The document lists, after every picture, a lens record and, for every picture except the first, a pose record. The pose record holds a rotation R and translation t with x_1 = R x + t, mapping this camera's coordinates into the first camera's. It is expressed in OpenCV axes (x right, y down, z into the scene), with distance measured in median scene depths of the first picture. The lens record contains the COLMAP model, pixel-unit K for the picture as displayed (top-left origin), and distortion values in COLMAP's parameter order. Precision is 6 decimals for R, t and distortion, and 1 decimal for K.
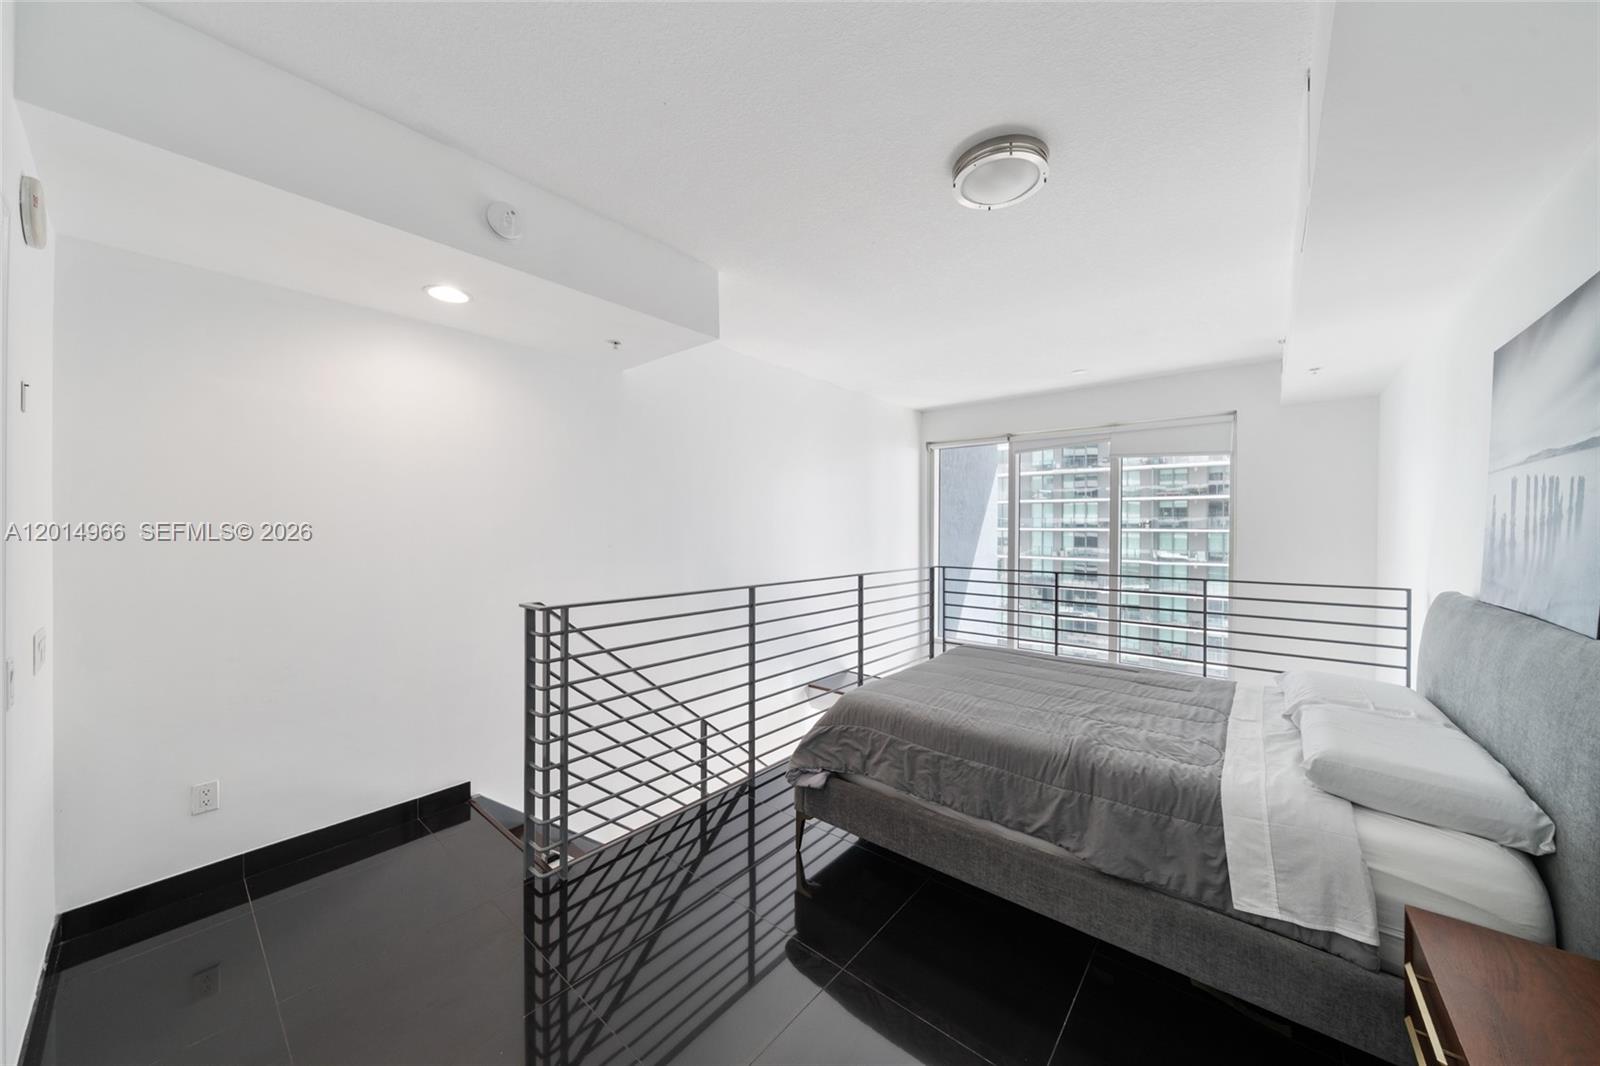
lens RADIAL K [[553.0, 0, 807.8], [0, 553.0, 527.7], [0, 0, 1]] dist [-0.005049, 0.001196]
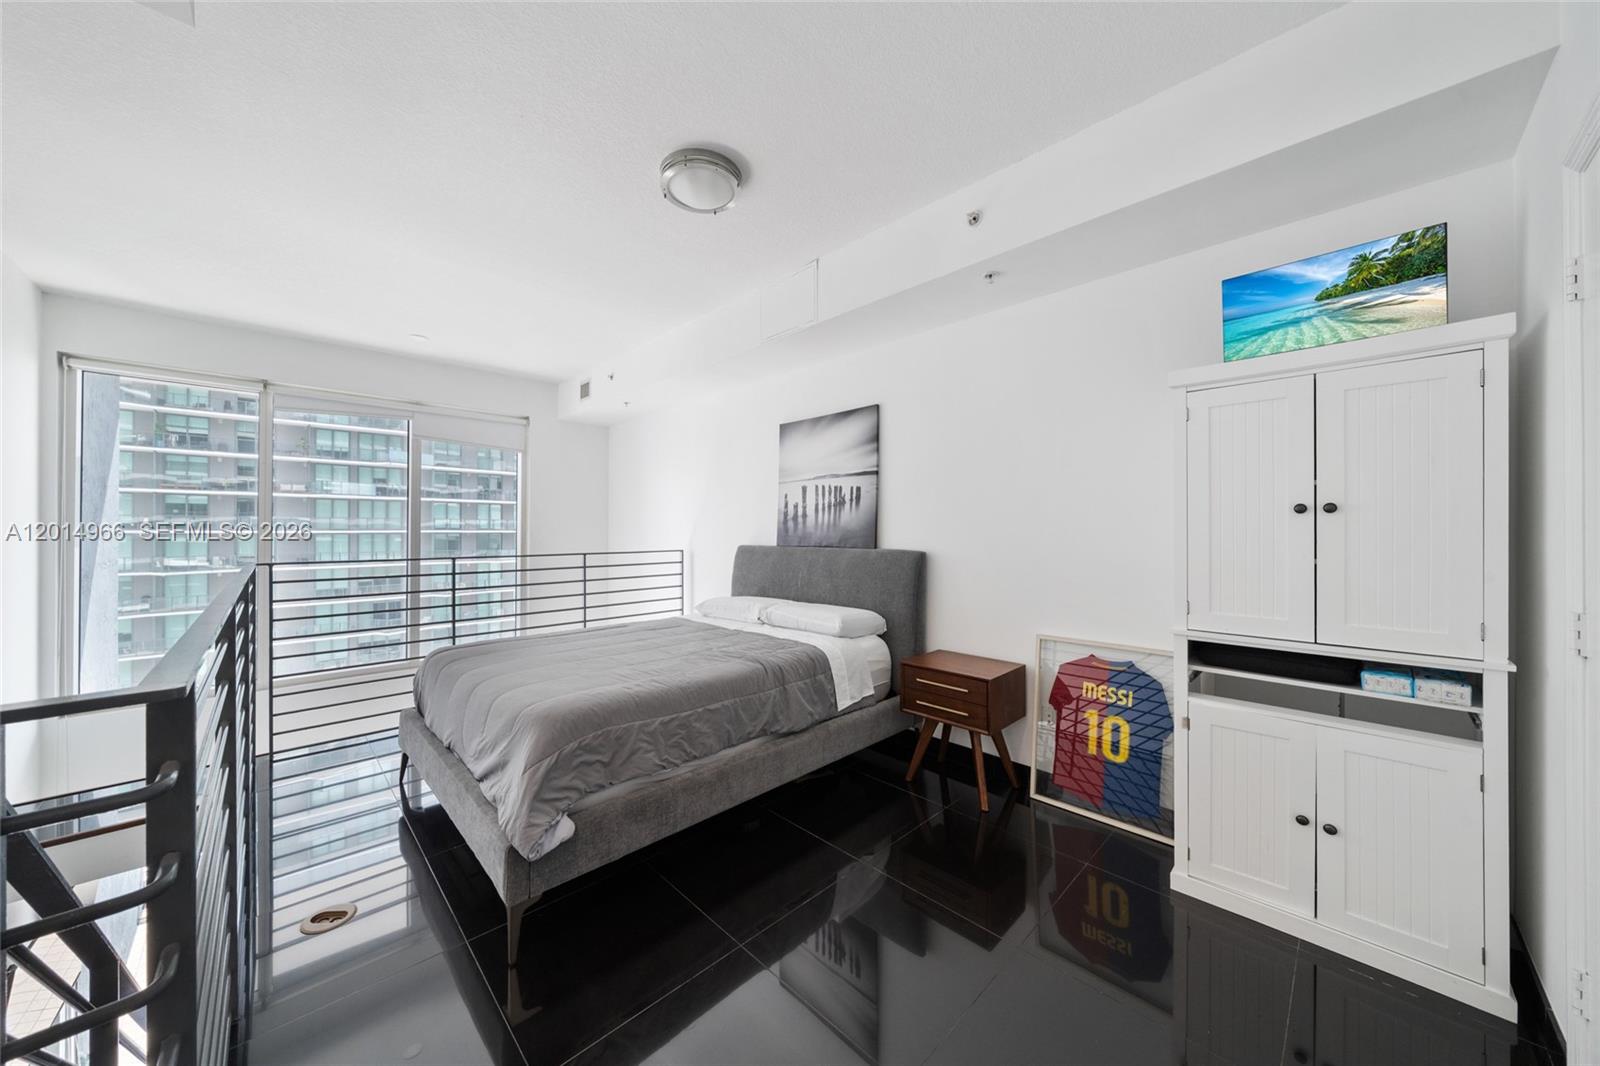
lens RADIAL K [[553.0, 0, 786.9], [0, 553.0, 535.9], [0, 0, 1]] dist [-0.005049, 0.001196]
pose [[0.104724, -0.010143, 0.994450, -0.246621], [0.002557, 0.999947, 0.009929, 0.023376], [-0.994498, 0.001503, 0.104745, 0.231603]]
